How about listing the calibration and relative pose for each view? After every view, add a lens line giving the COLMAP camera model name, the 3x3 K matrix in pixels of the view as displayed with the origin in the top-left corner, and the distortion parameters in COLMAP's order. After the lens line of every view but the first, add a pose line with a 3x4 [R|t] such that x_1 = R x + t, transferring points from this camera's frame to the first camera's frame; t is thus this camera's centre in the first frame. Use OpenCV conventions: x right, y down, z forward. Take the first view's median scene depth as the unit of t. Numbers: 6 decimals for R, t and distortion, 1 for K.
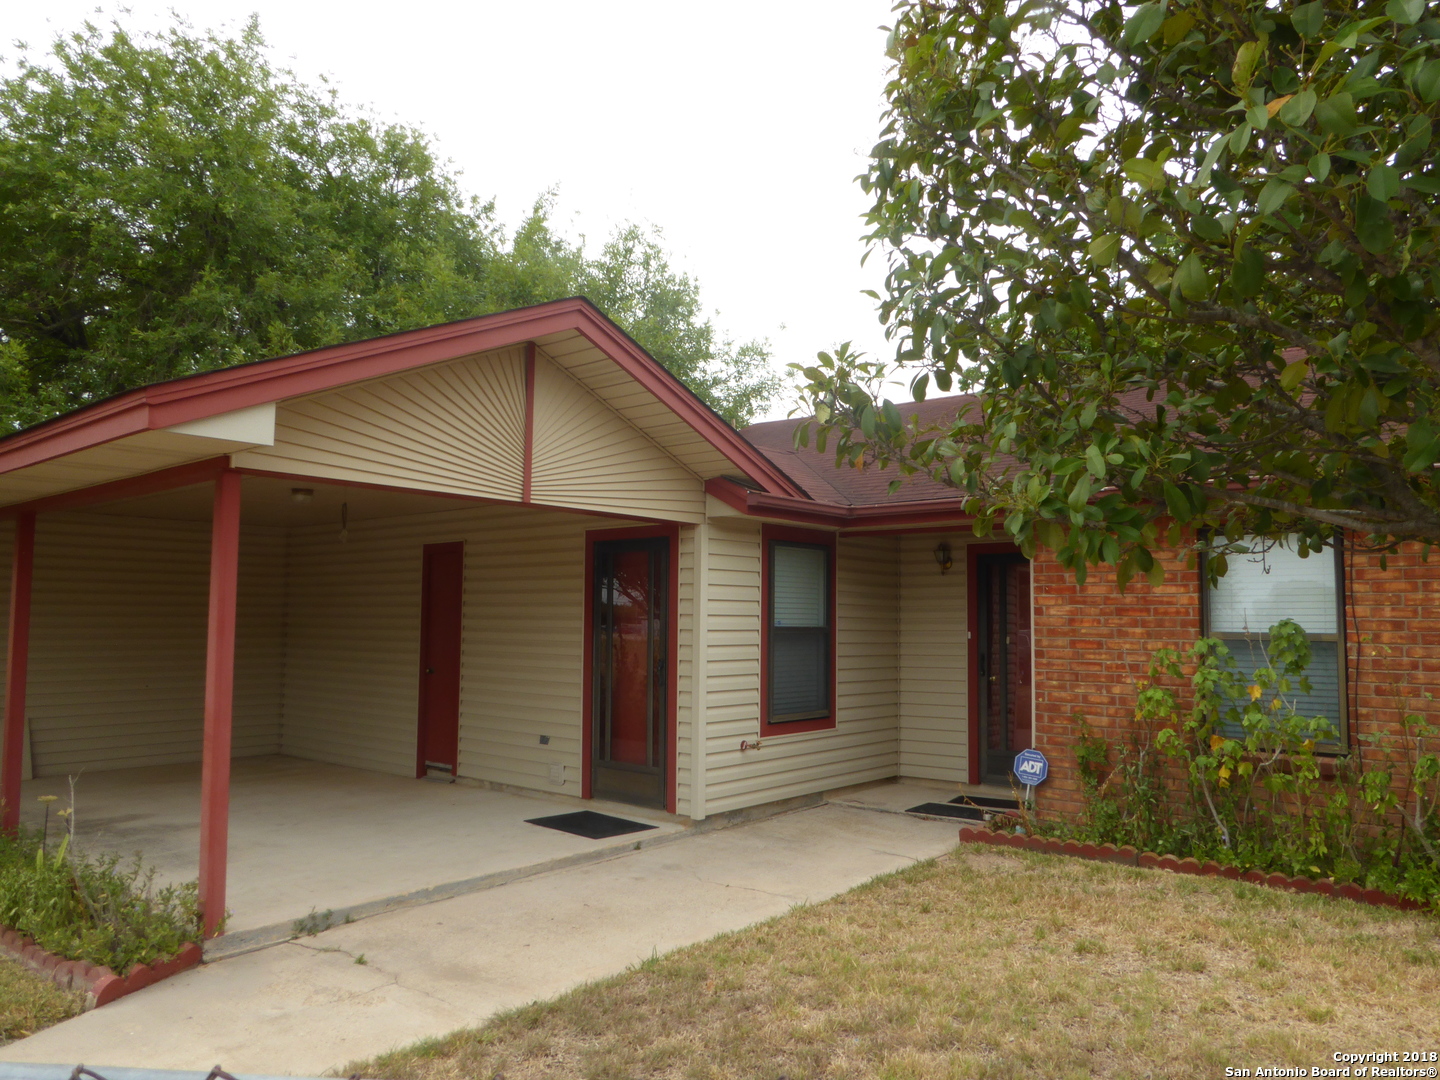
lens RADIAL K [[1028.6, 0, 734.5], [0, 1028.6, 536.9], [0, 0, 1]] dist [-0.014941, -0.000891]
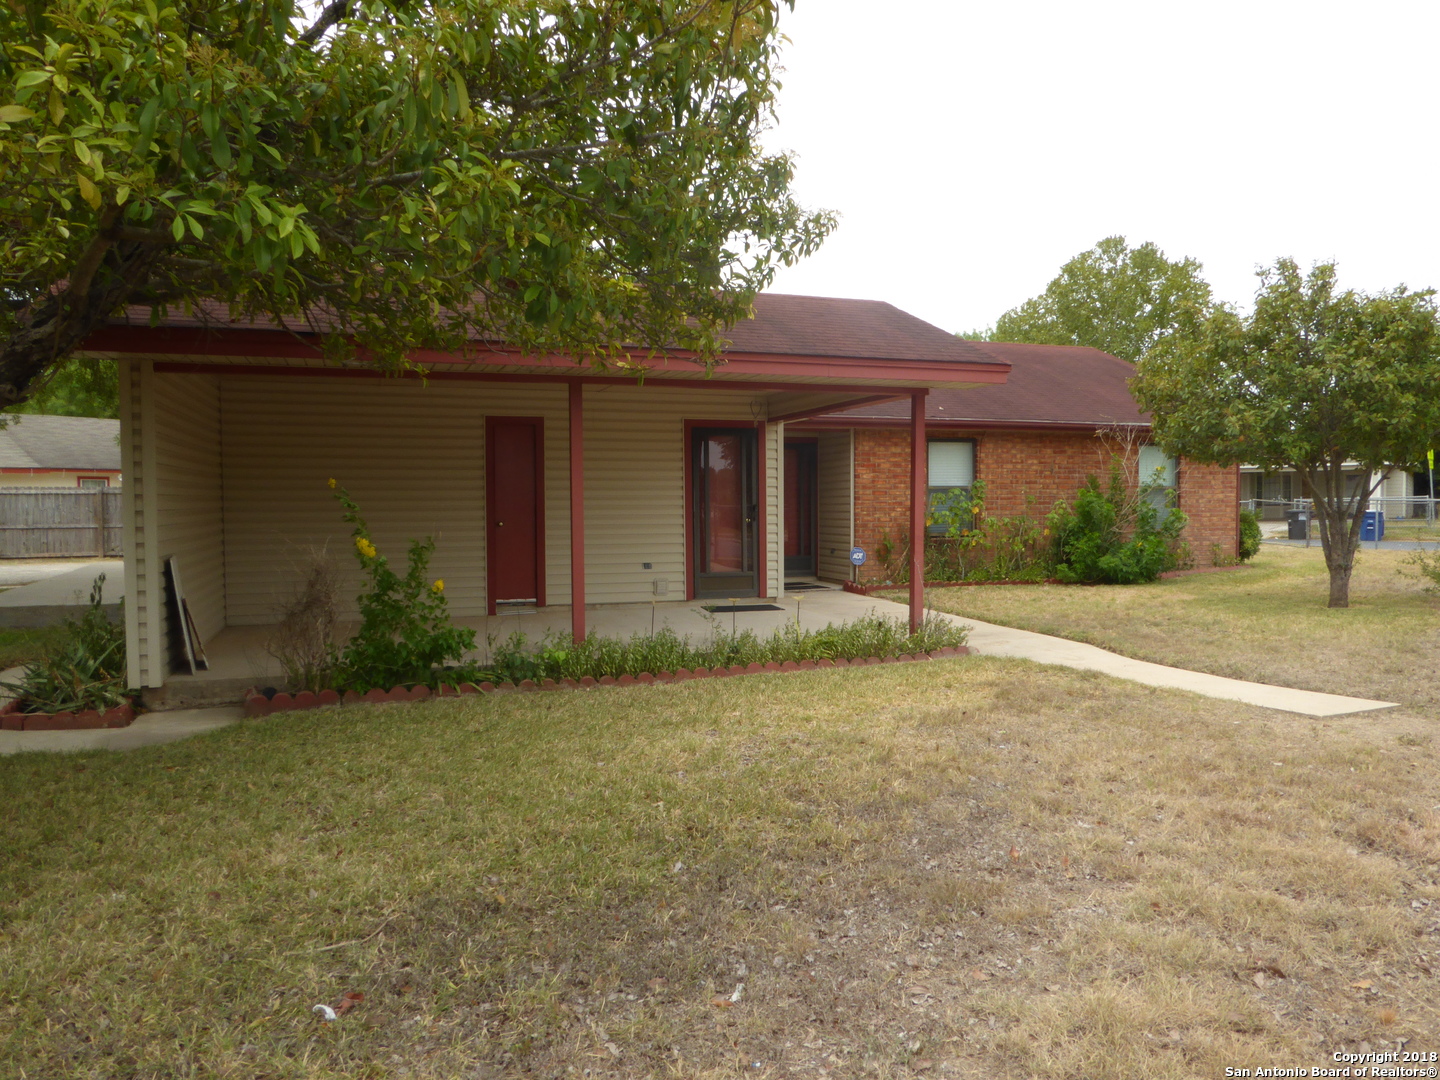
lens RADIAL K [[1028.6, 0, 734.5], [0, 1028.6, 536.9], [0, 0, 1]] dist [-0.014941, -0.000891]
pose [[0.509737, -0.040925, 0.859356, -1.499028], [-0.056521, 0.995117, 0.080916, 0.043020], [-0.858471, -0.089818, 0.504935, 0.216545]]
